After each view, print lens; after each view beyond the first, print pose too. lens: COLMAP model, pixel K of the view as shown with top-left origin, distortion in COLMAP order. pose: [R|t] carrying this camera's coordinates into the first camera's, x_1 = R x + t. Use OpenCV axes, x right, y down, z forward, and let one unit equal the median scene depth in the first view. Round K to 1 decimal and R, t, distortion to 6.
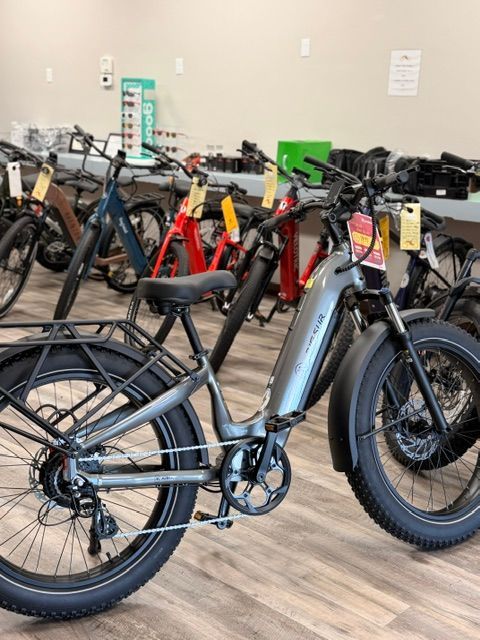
lens RADIAL K [[828.9, 0, 234.4], [0, 828.9, 315.9], [0, 0, 1]] dist [0.073840, 0.000000]
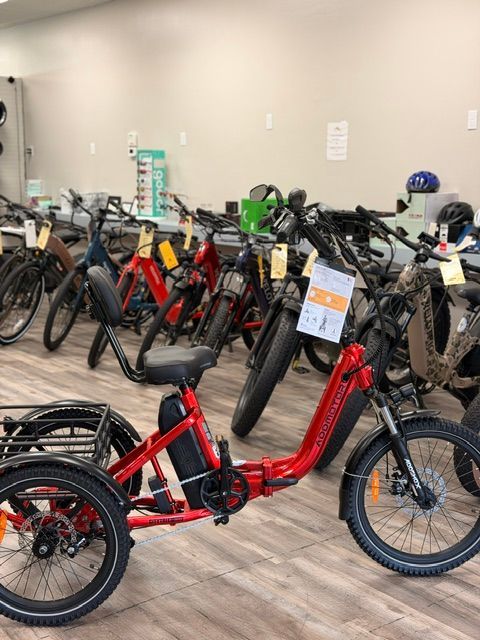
lens RADIAL K [[892.5, 0, 239.7], [0, 892.5, 323.4], [0, 0, 1]] dist [0.114952, 0.000000]
pose [[0.984330, 0.007019, -0.176194, 0.325727], [-0.020815, 0.996847, -0.076574, 0.077661], [0.175101, 0.079041, 0.981373, -0.291113]]
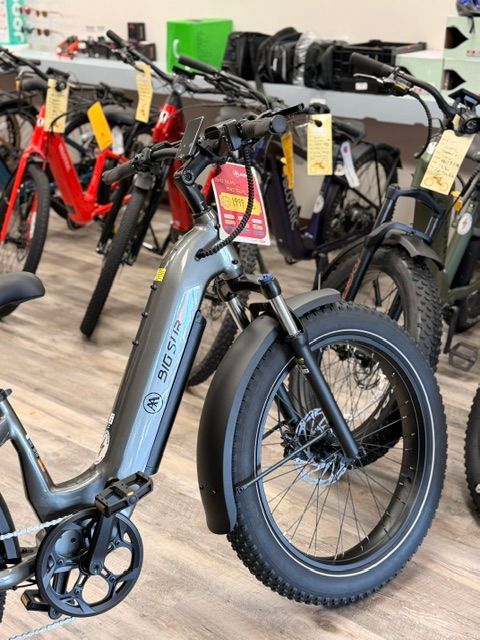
lens RADIAL K [[828.9, 0, 245.2], [0, 828.9, 321.2], [0, 0, 1]] dist [0.073840, 0.000000]
pose [[0.995321, -0.057282, 0.077815, 0.058078], [0.044037, 0.985748, 0.162366, -0.060851], [-0.086006, -0.158179, 0.983658, 0.166947]]
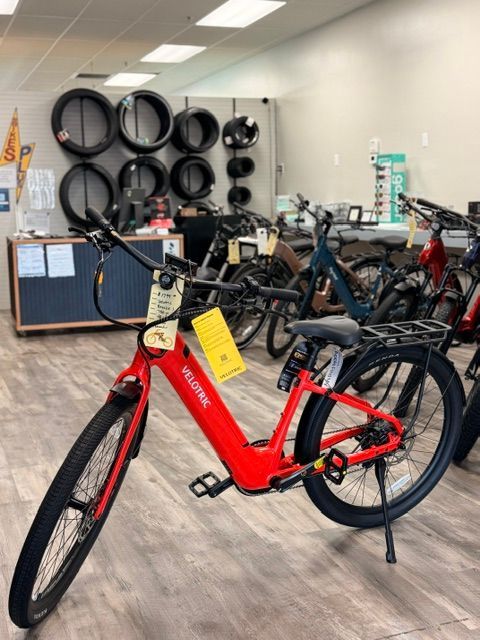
lens RADIAL K [[828.9, 0, 227.8], [0, 828.9, 332.4], [0, 0, 1]] dist [0.073840, 0.000000]
pose [[0.873518, 0.019905, -0.486385, 0.345640], [-0.064510, 0.995085, -0.075133, 0.080492], [0.482499, 0.097007, 0.870508, -0.107613]]
